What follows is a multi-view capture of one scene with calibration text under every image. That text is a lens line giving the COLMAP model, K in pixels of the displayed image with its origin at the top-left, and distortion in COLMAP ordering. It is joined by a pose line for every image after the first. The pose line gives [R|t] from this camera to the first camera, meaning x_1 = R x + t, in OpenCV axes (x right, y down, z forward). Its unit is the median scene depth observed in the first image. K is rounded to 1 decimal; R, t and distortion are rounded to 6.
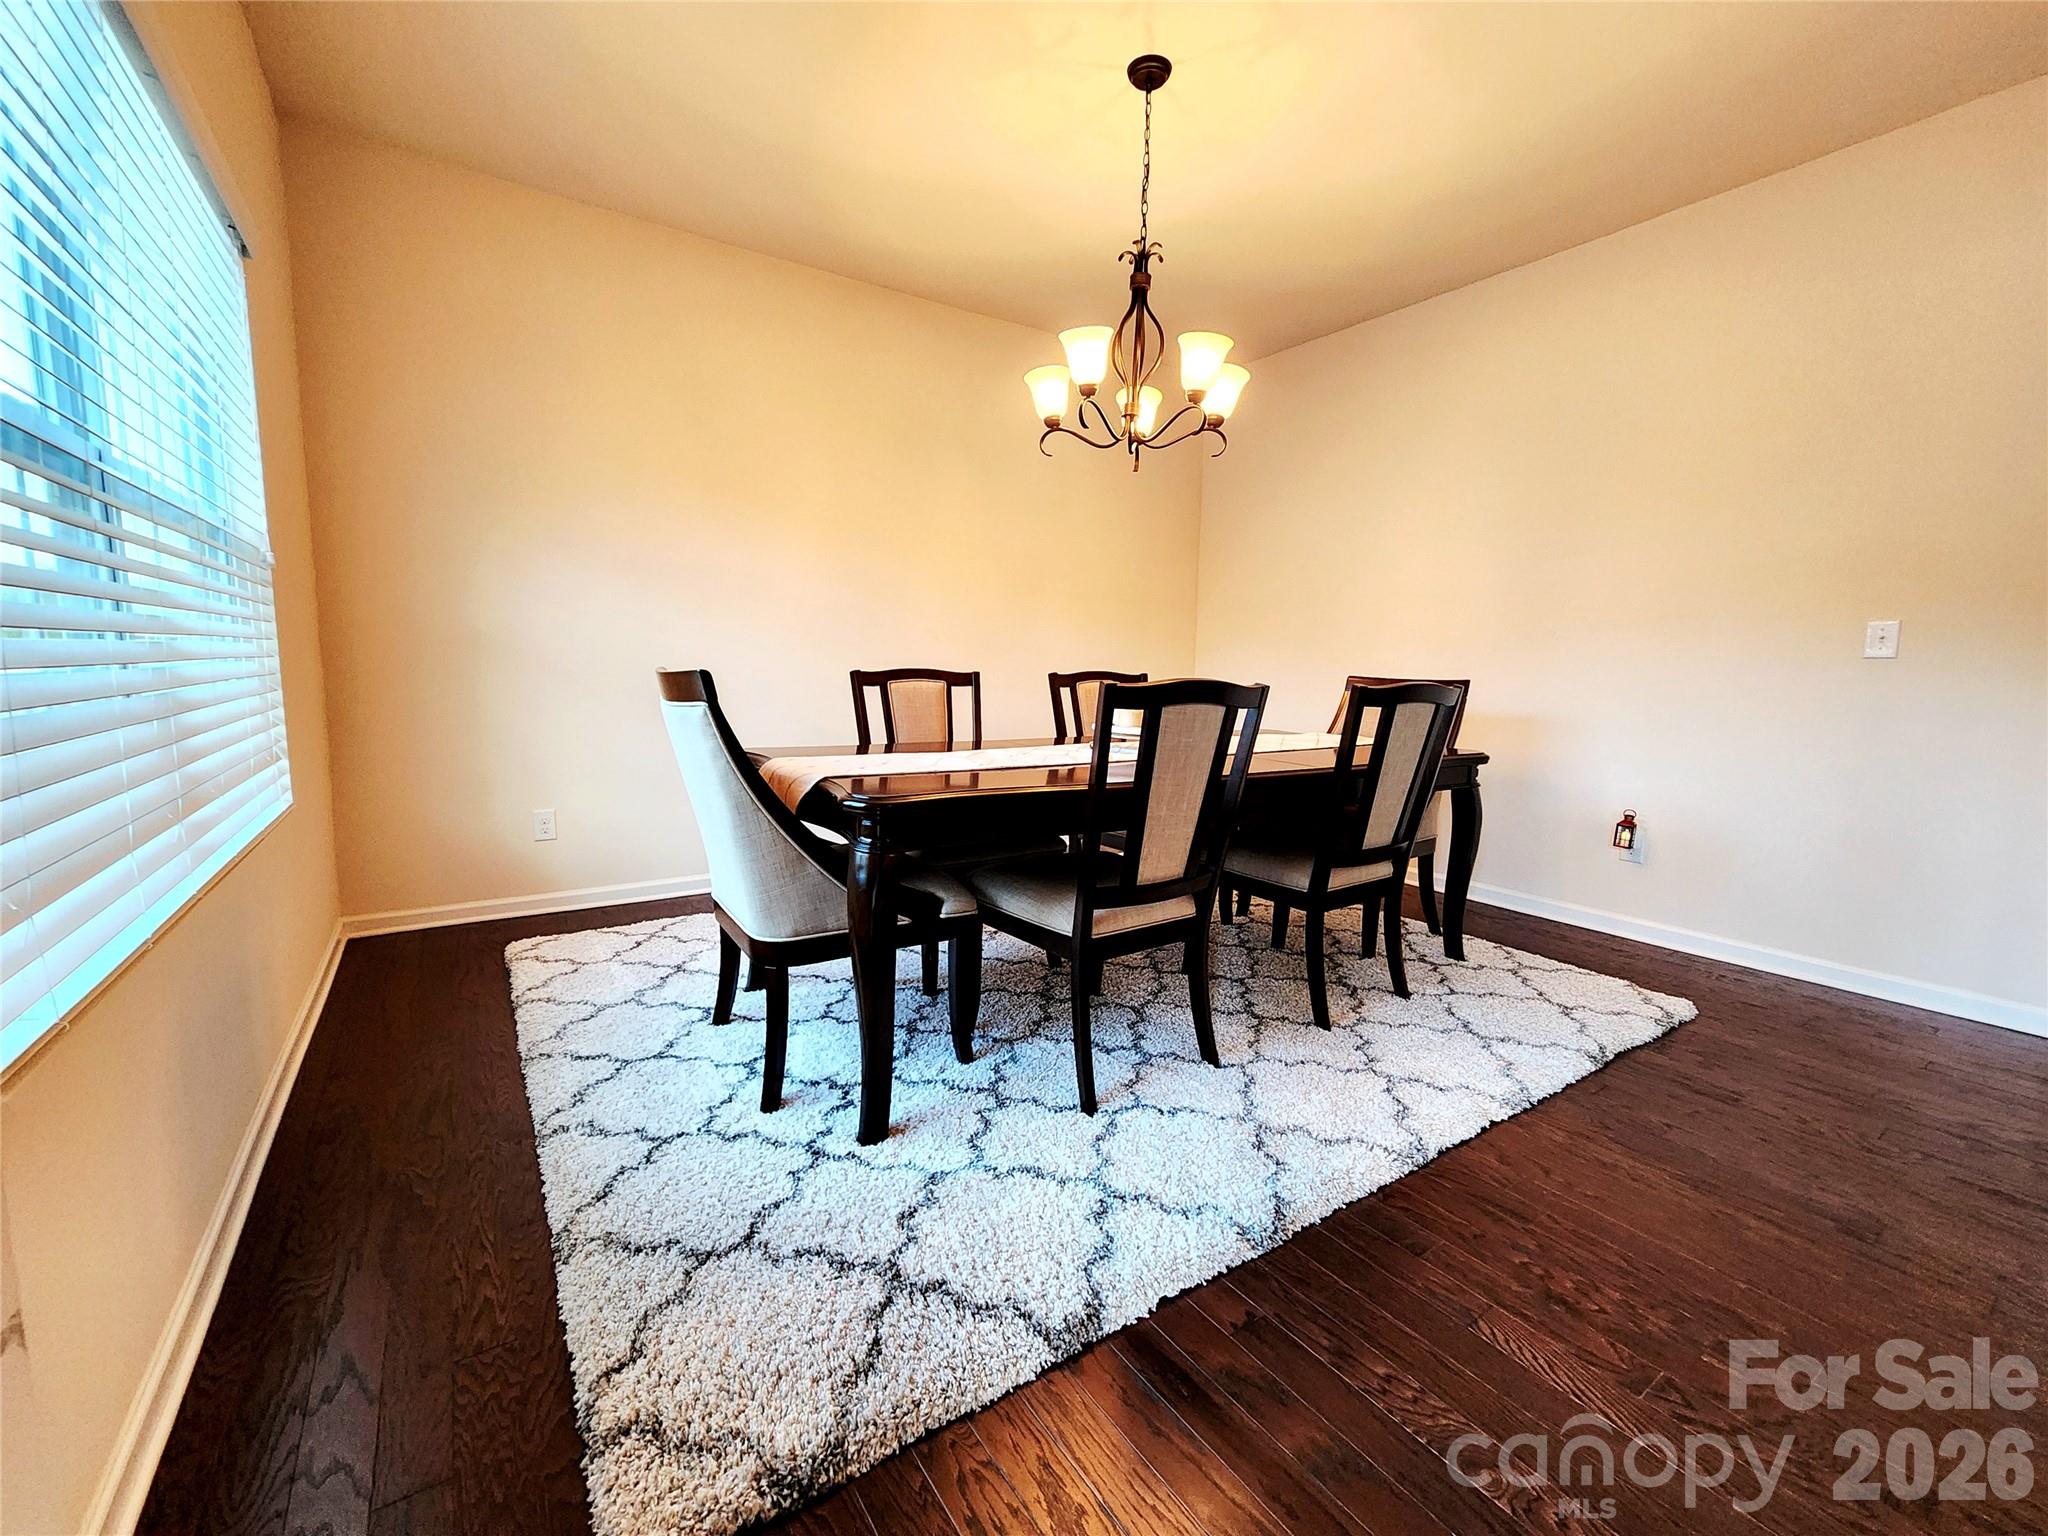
lens RADIAL K [[842.6, 0, 1021.2], [0, 842.6, 765.5], [0, 0, 1]] dist [-0.003018, -0.000242]
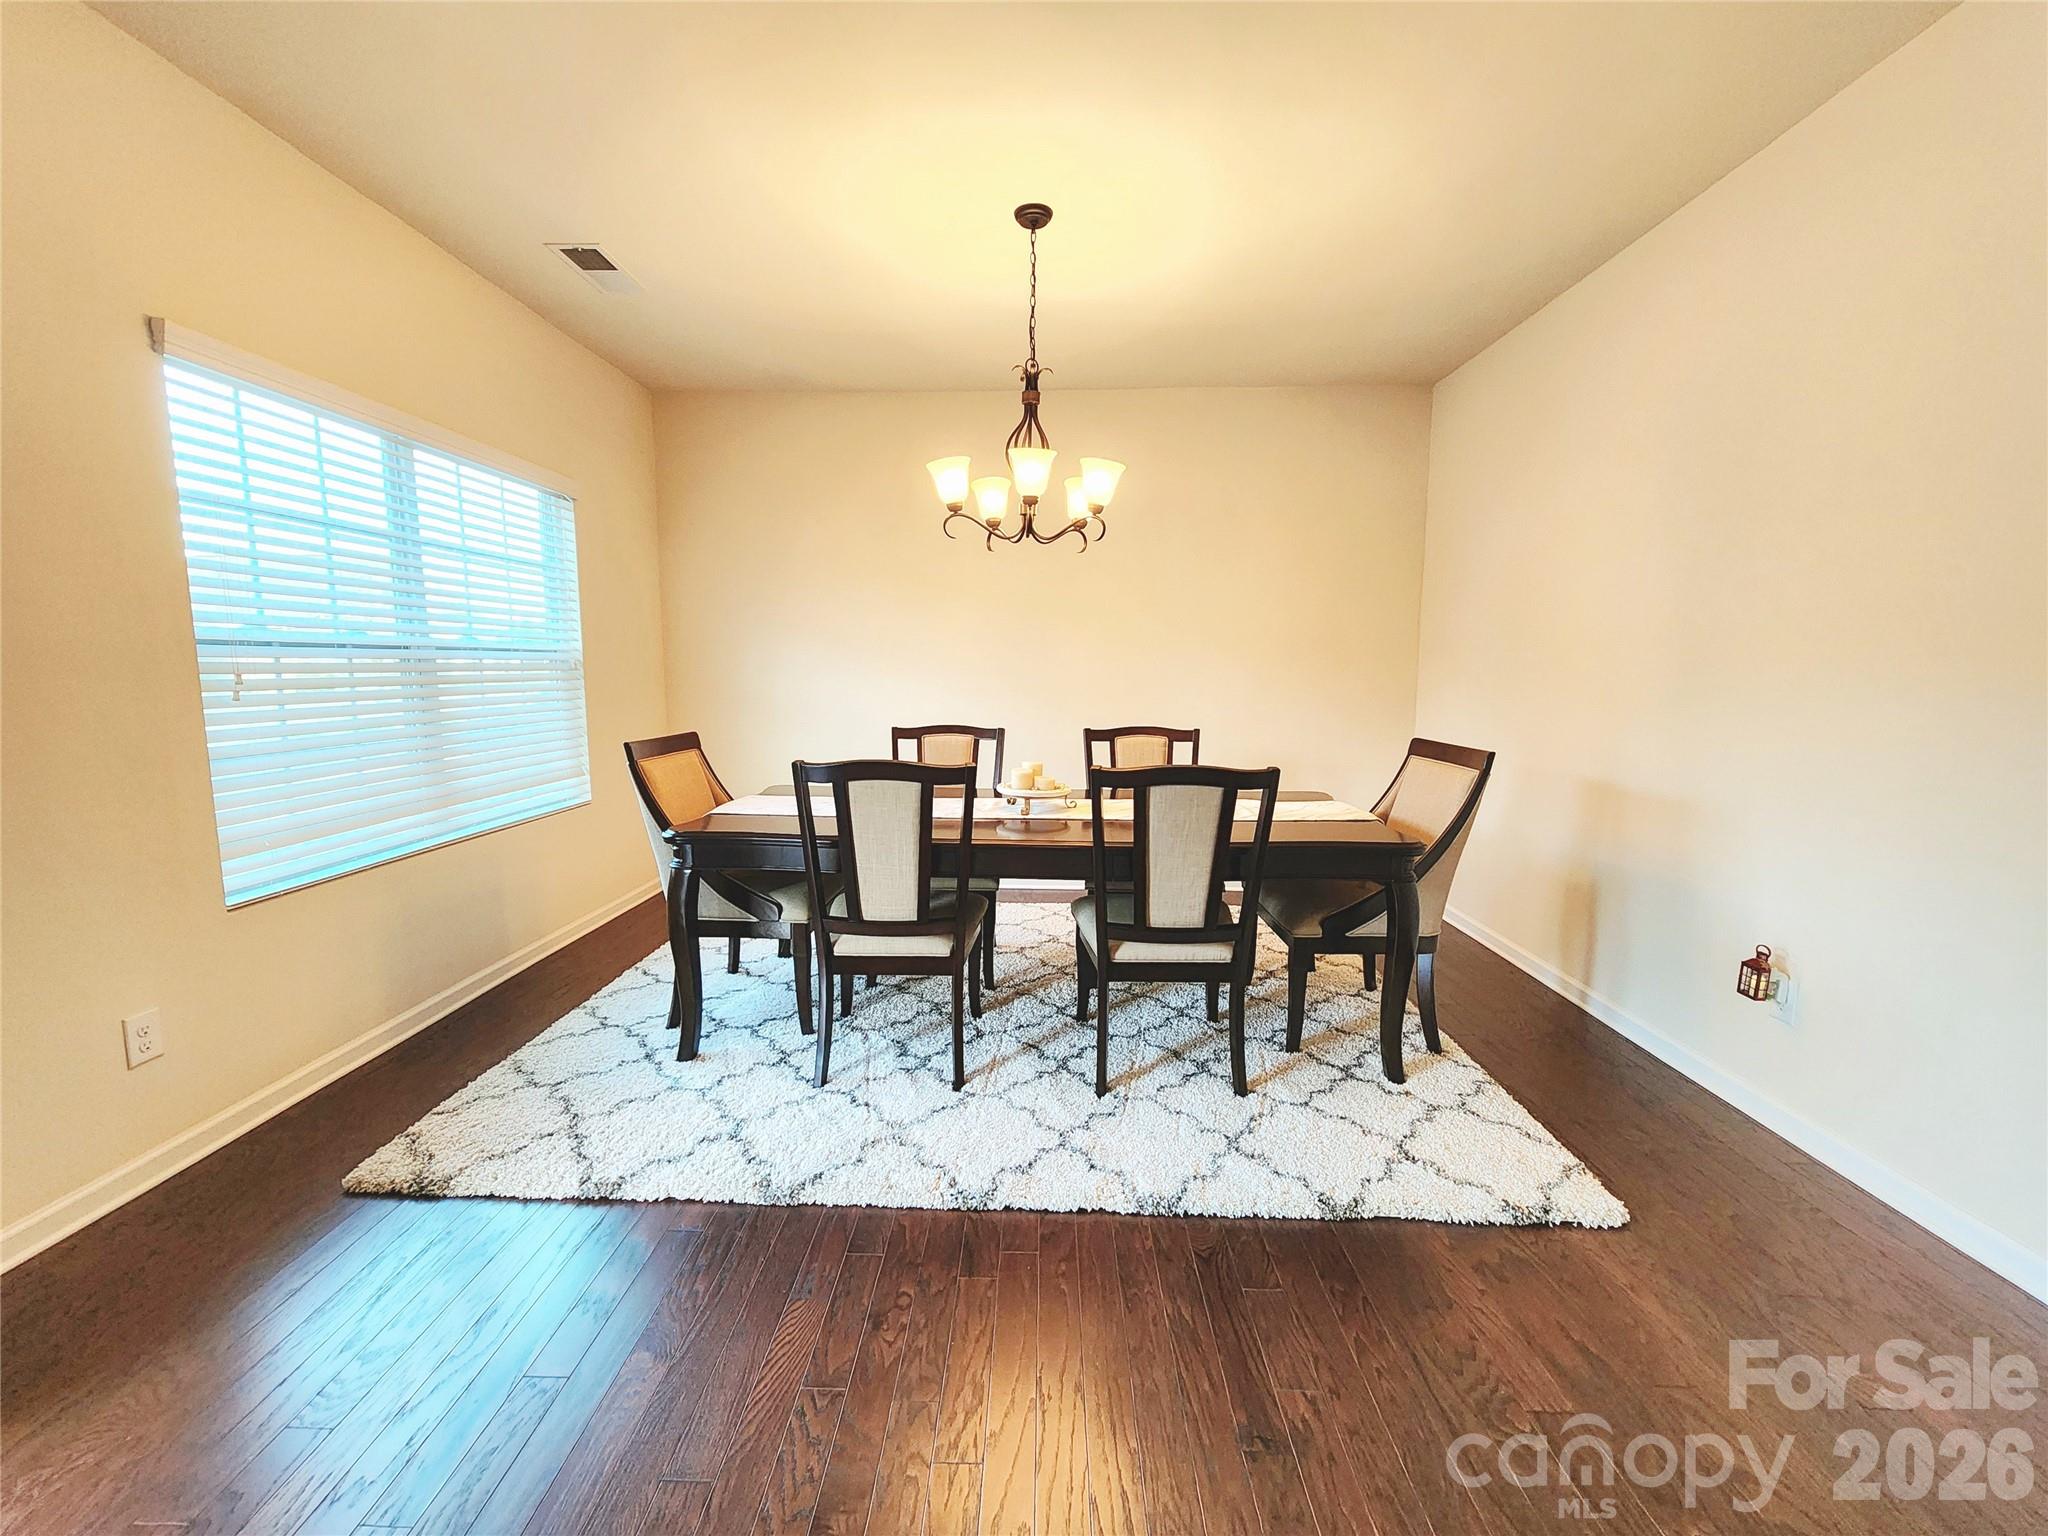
lens RADIAL K [[837.4, 0, 1019.1], [0, 837.4, 766.5], [0, 0, 1]] dist [-0.000292, 0.000487]
pose [[0.818411, 0.055373, -0.571959, 0.788011], [-0.062779, 0.998004, 0.006789, -0.083345], [0.571194, 0.030350, 0.820254, 0.077288]]
